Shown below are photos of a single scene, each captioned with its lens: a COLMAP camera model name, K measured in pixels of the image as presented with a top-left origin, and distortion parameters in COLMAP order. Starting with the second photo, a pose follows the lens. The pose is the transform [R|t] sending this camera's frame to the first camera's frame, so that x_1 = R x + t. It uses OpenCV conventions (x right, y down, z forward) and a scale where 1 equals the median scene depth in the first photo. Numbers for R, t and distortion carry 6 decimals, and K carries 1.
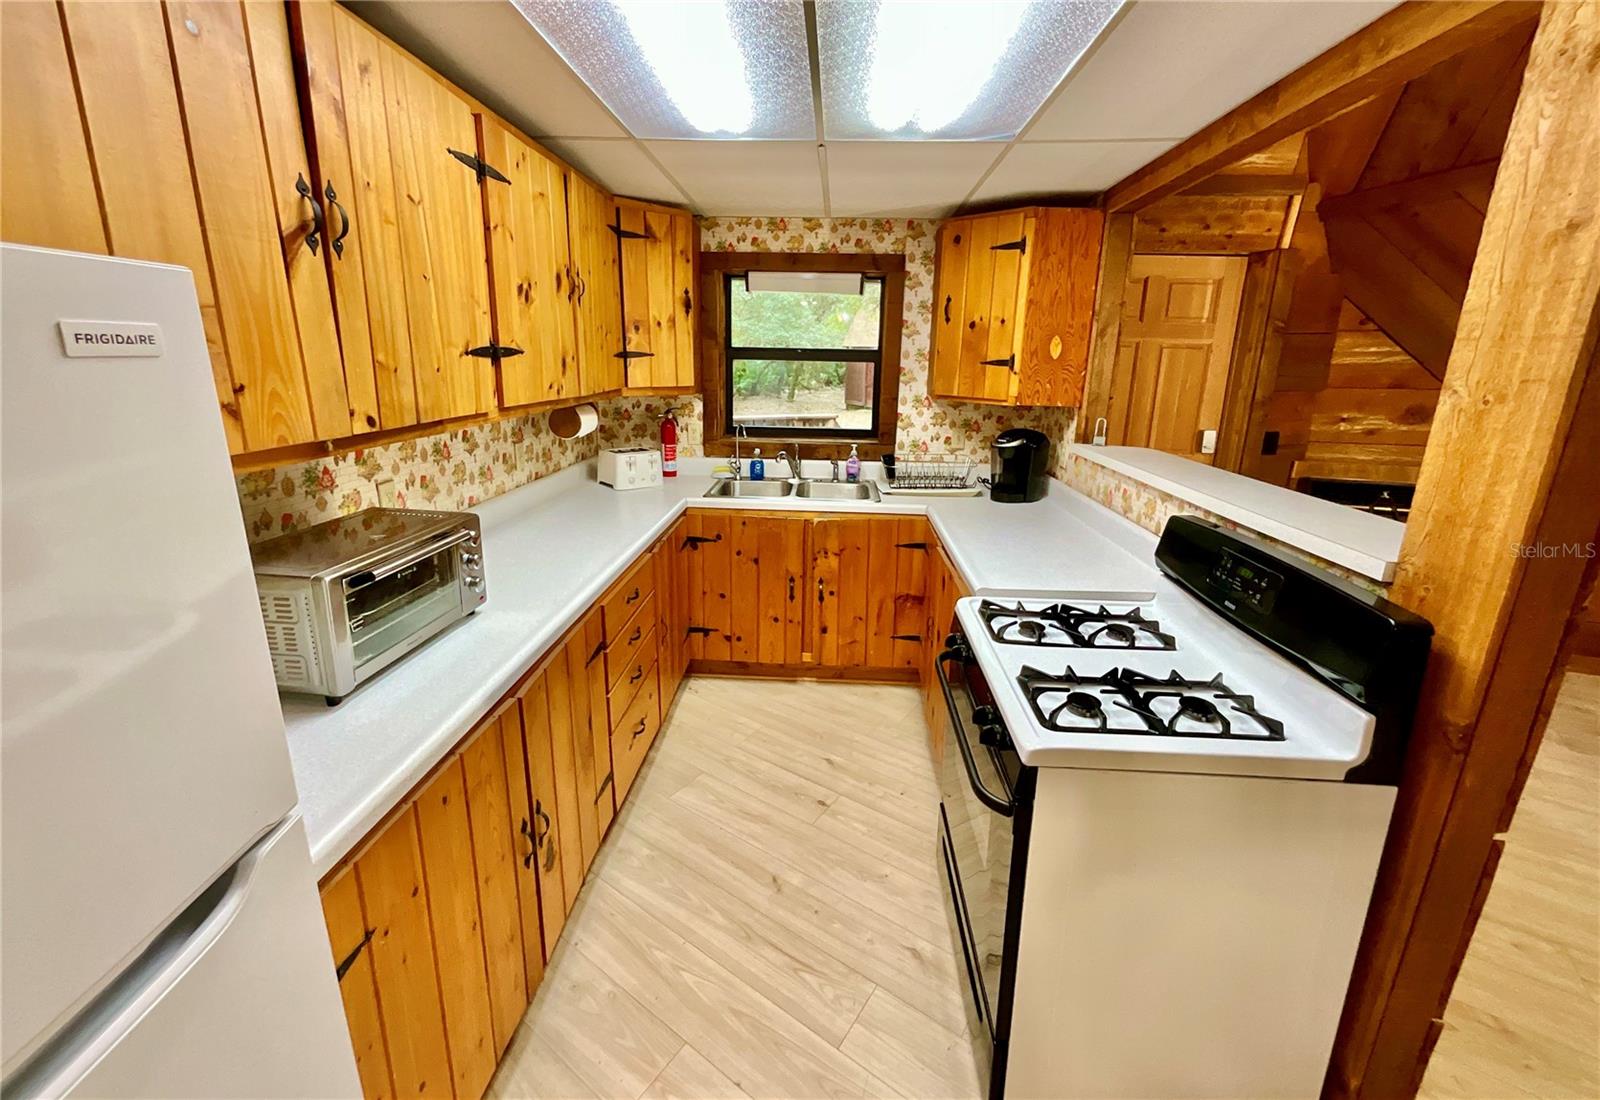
lens RADIAL K [[656.8, 0, 790.3], [0, 656.8, 499.7], [0, 0, 1]] dist [-0.012001, -0.000132]
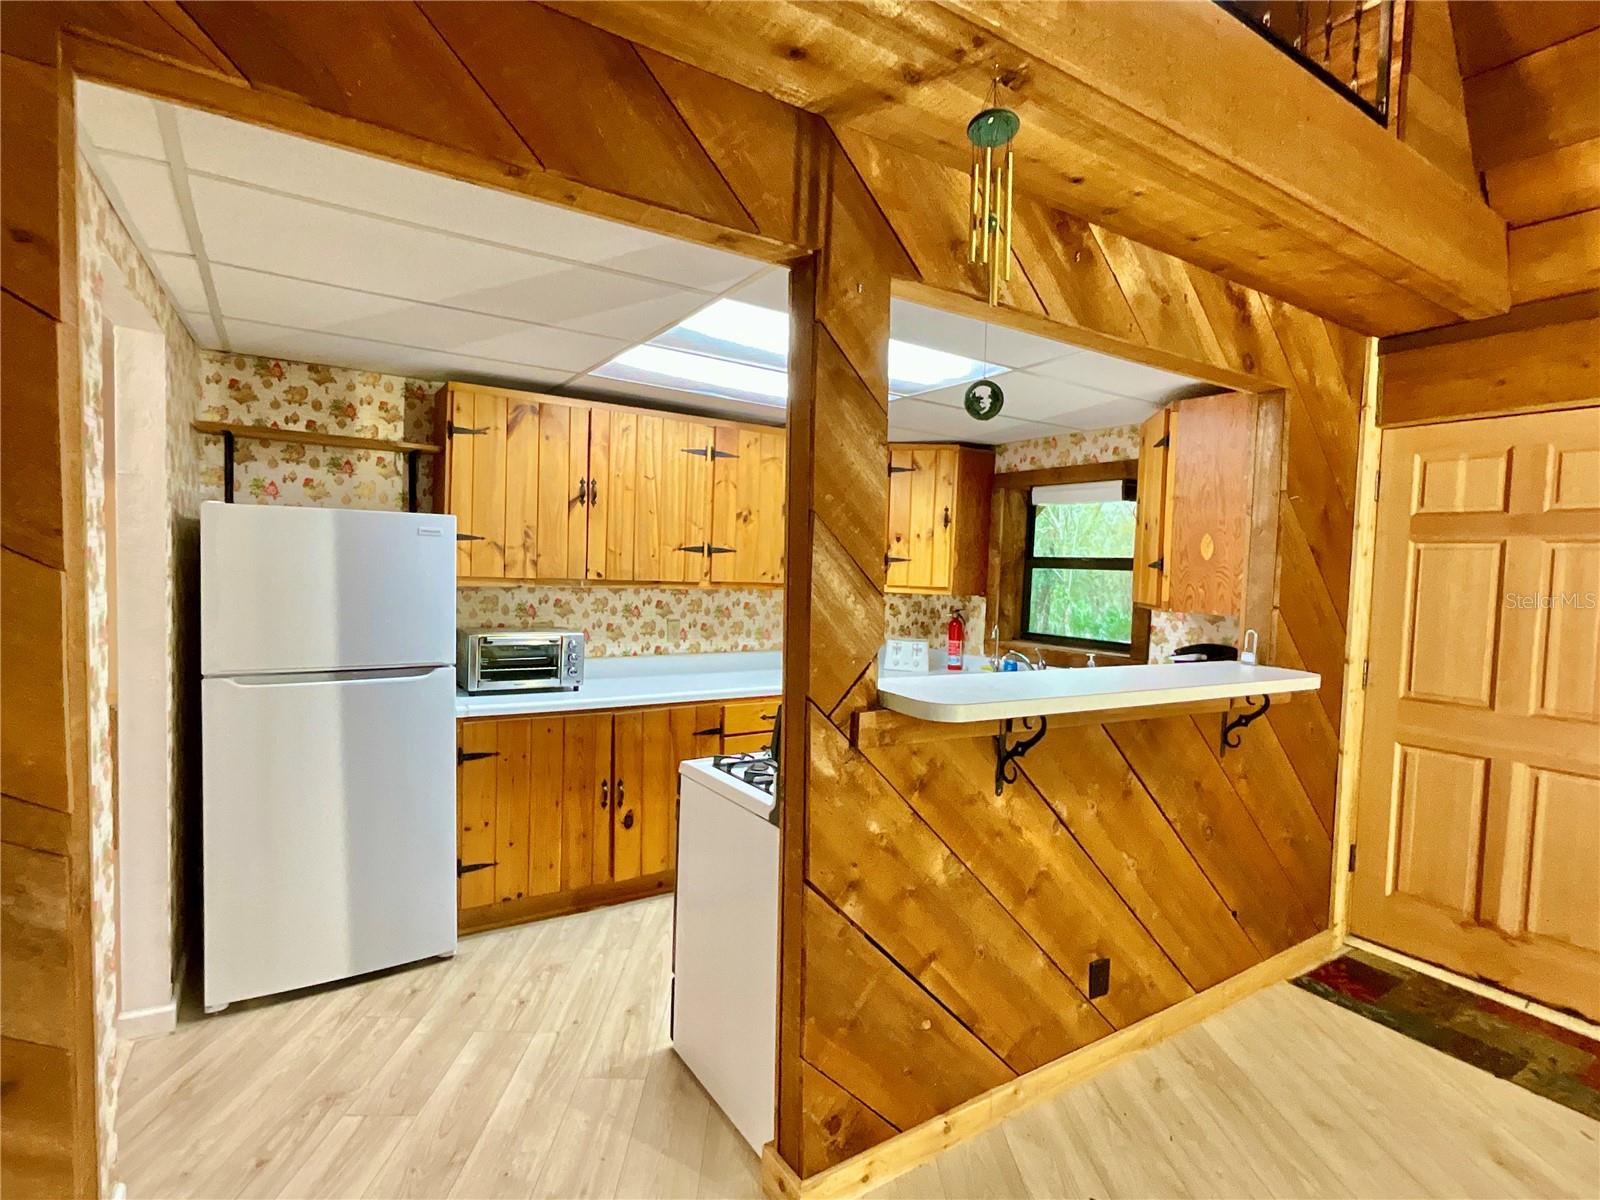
lens RADIAL K [[799.0, 0, 797.6], [0, 799.0, 597.8], [0, 0, 1]] dist [0.018843, 0.000035]
pose [[0.590425, 0.032824, -0.806424, 0.887369], [-0.199390, 0.974134, -0.106333, 0.050845], [0.782075, 0.223575, 0.581698, -0.025262]]
